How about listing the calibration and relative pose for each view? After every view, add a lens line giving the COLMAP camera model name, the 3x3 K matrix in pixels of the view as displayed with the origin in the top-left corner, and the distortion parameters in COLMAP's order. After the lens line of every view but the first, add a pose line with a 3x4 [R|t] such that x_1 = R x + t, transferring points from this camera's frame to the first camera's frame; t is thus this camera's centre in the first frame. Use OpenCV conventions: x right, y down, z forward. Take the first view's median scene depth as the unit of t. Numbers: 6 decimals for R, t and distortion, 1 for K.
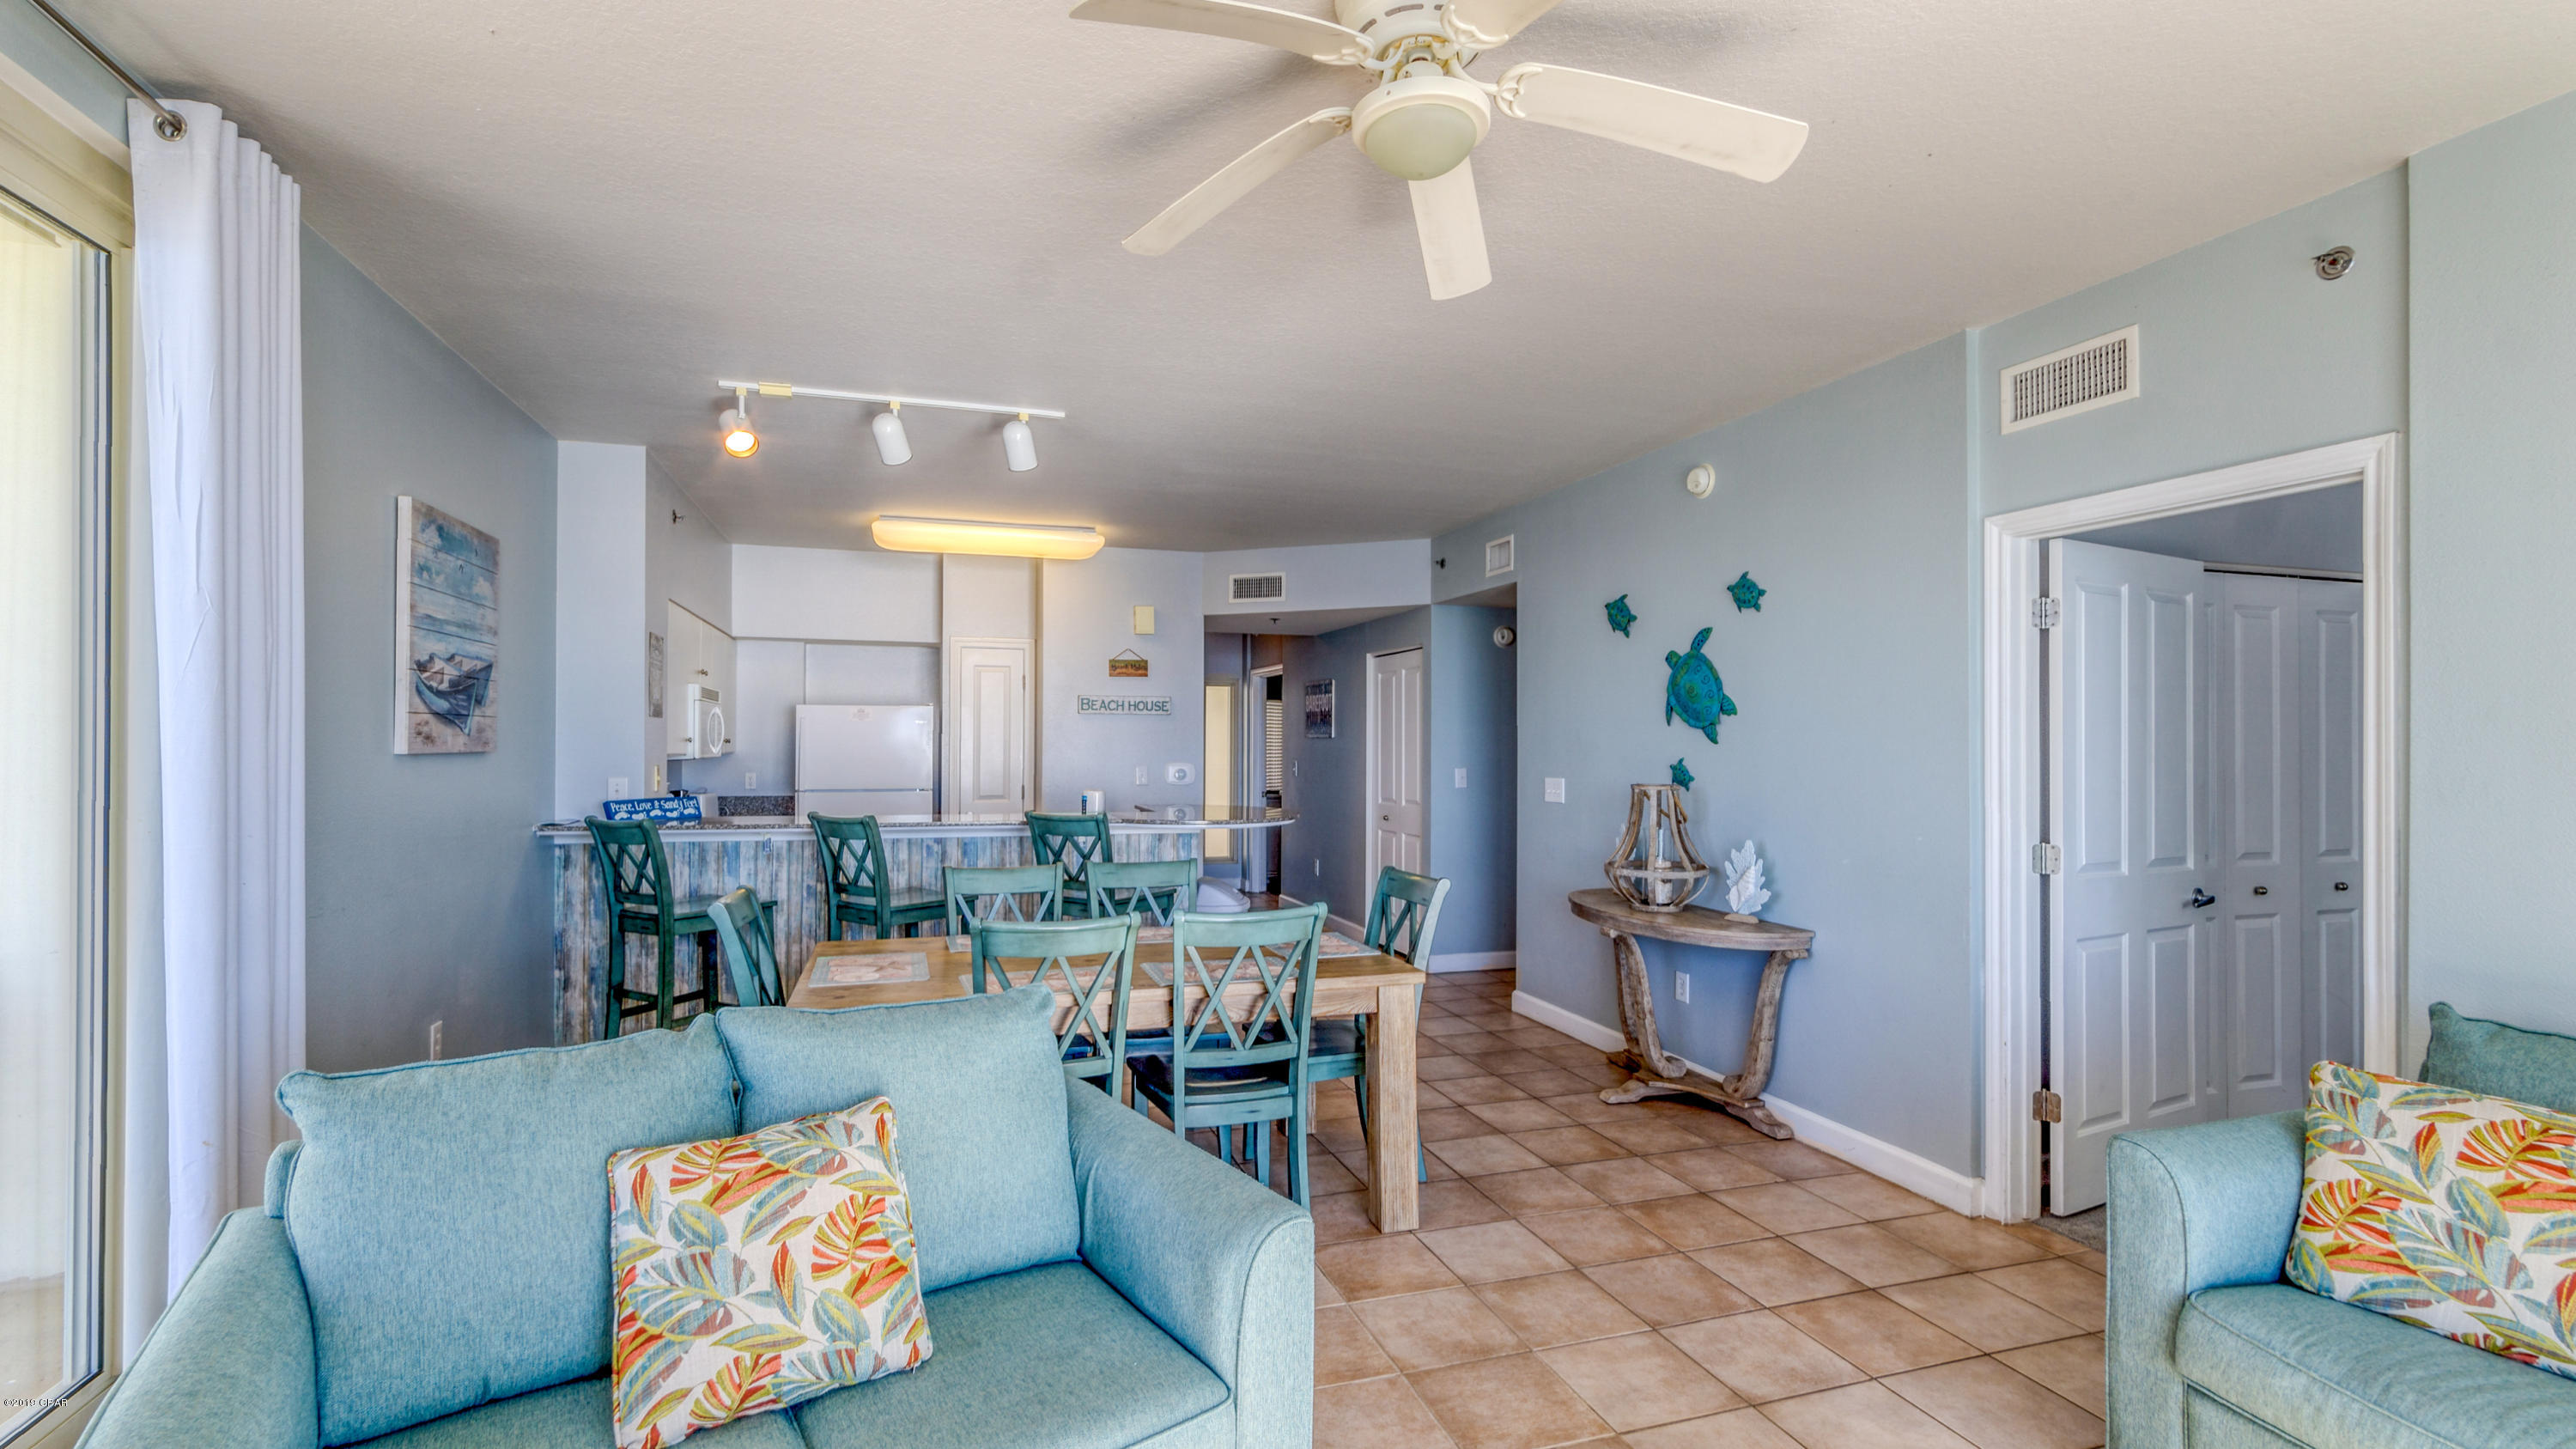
lens RADIAL K [[1154.3, 0, 1331.0], [0, 1154.3, 750.5], [0, 0, 1]] dist [-0.007067, 0.002535]
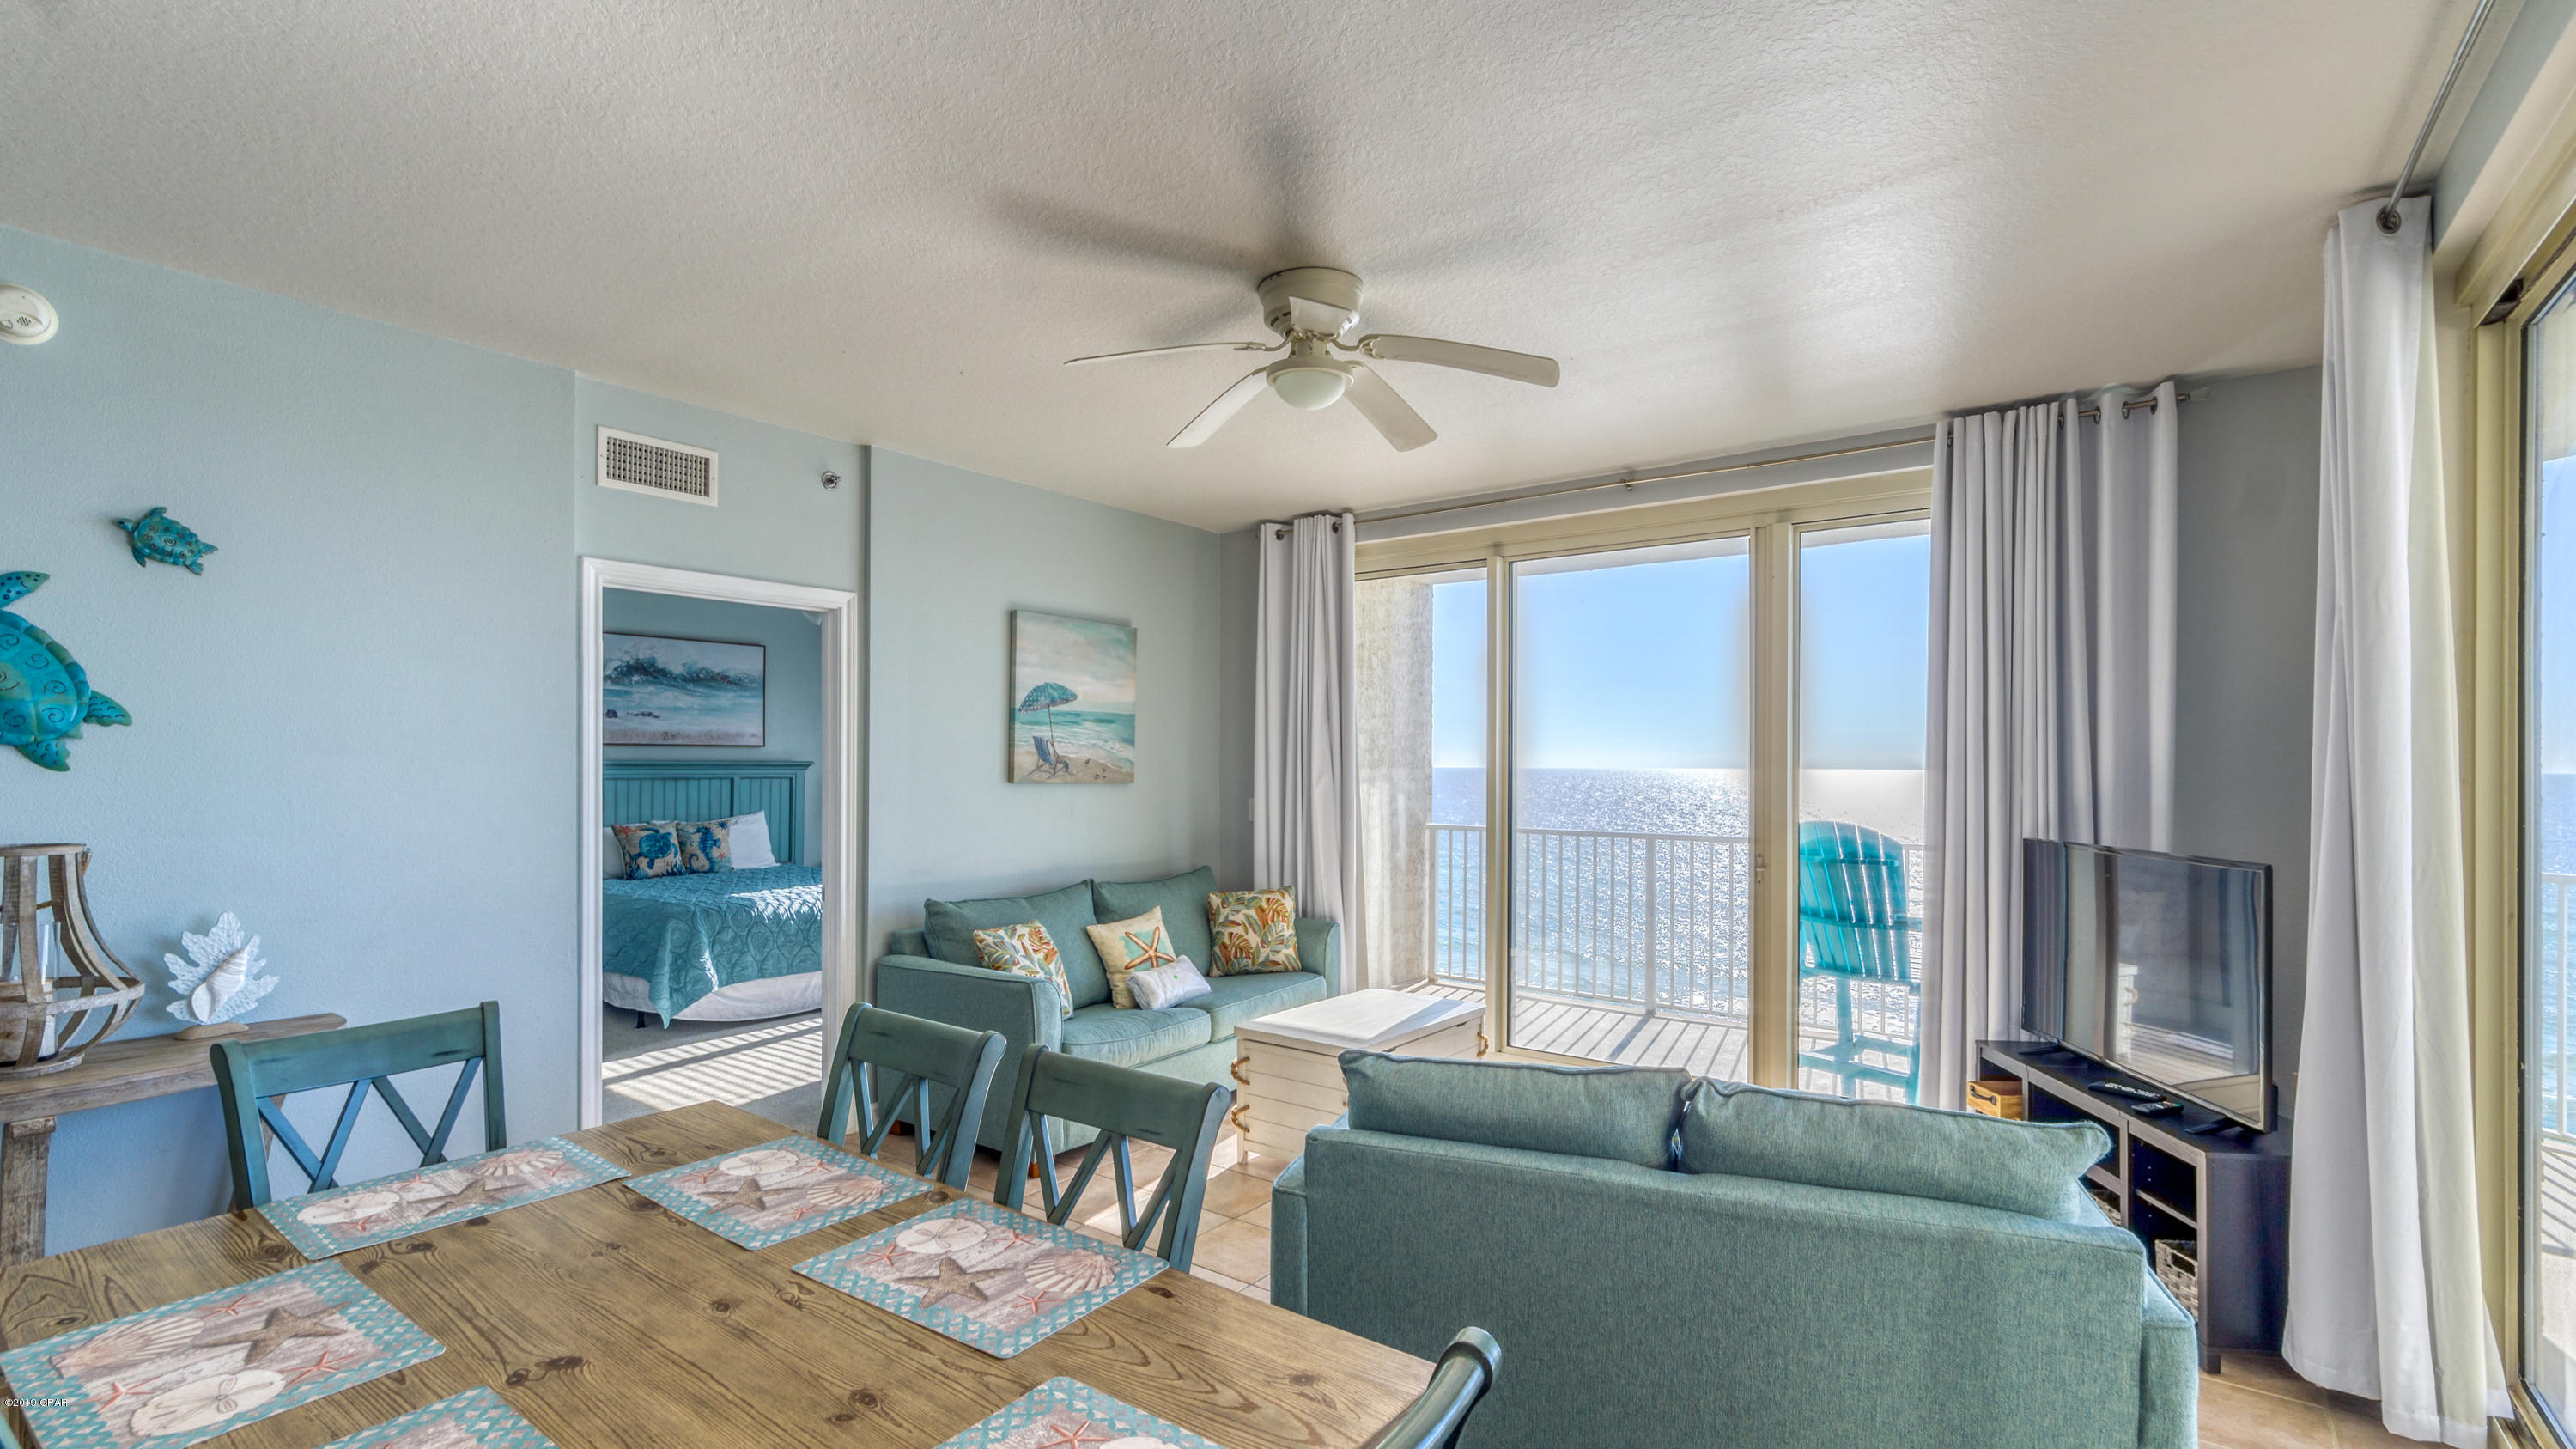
lens RADIAL K [[1154.3, 0, 1277.7], [0, 1154.3, 762.8], [0, 0, 1]] dist [-0.007067, 0.002535]
pose [[-0.542718, -0.007312, 0.839883, -0.528548], [-0.002864, 0.999972, 0.006855, -0.017093], [-0.839910, 0.001315, -0.542724, 0.824840]]
